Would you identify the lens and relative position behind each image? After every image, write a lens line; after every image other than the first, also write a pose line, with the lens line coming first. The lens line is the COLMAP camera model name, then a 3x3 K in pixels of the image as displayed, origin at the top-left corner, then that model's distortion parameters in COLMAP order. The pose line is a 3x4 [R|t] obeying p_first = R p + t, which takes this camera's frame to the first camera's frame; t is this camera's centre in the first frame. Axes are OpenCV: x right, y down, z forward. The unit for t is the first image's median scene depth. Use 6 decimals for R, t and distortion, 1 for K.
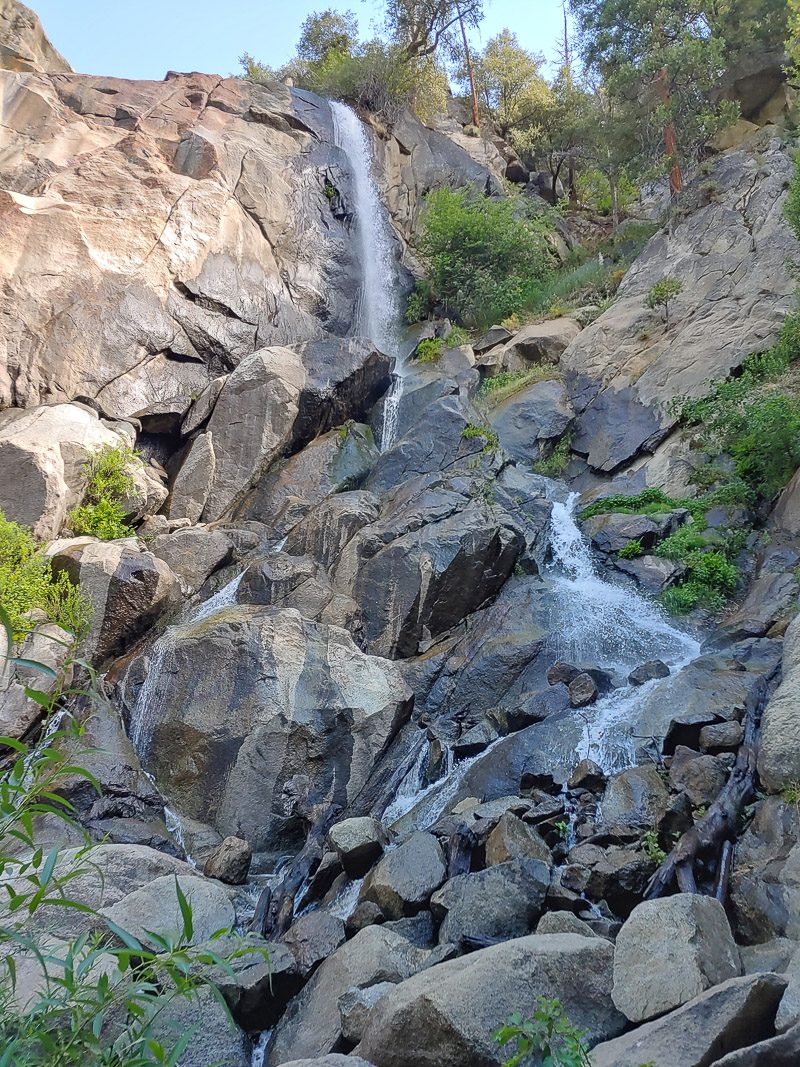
lens RADIAL K [[815.8, 0, 448.5], [0, 815.8, 548.9], [0, 0, 1]] dist [-0.002961, 0.005000]
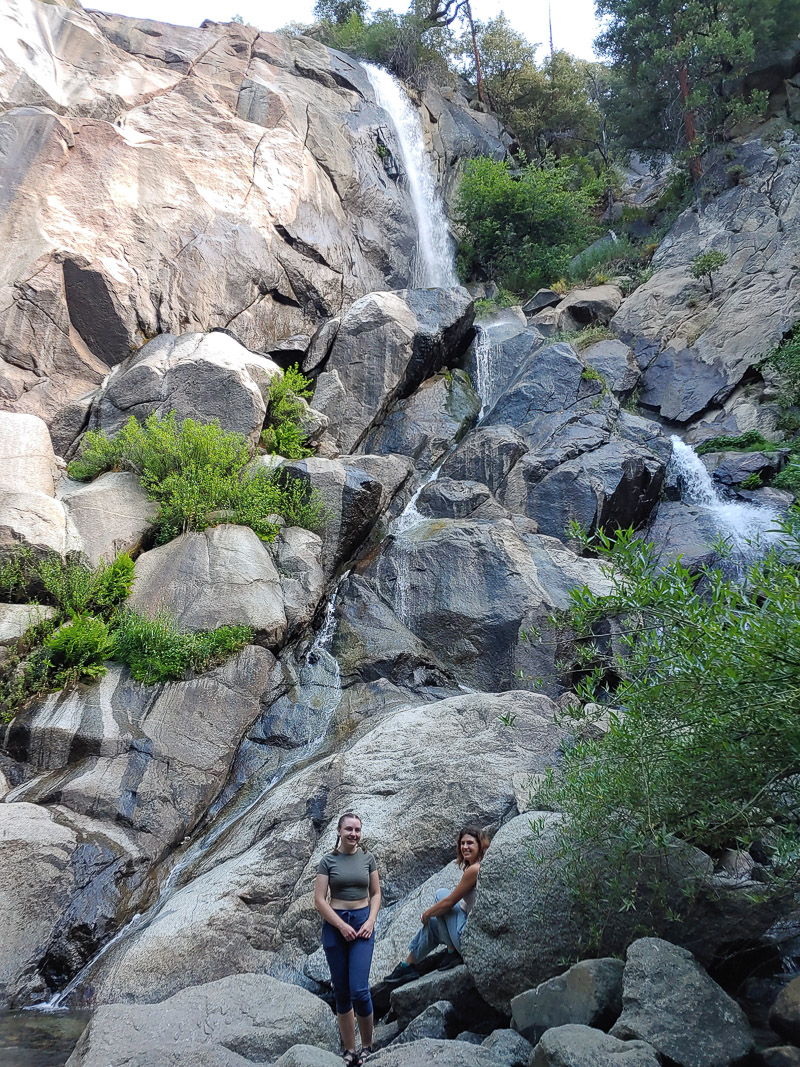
lens RADIAL K [[815.8, 0, 448.5], [0, 815.8, 548.9], [0, 0, 1]] dist [-0.002961, 0.005000]
pose [[0.991173, 0.004015, 0.132518, -0.243135], [-0.005475, 0.999928, 0.010661, 0.060569], [-0.132465, -0.011292, 0.991123, -0.035705]]
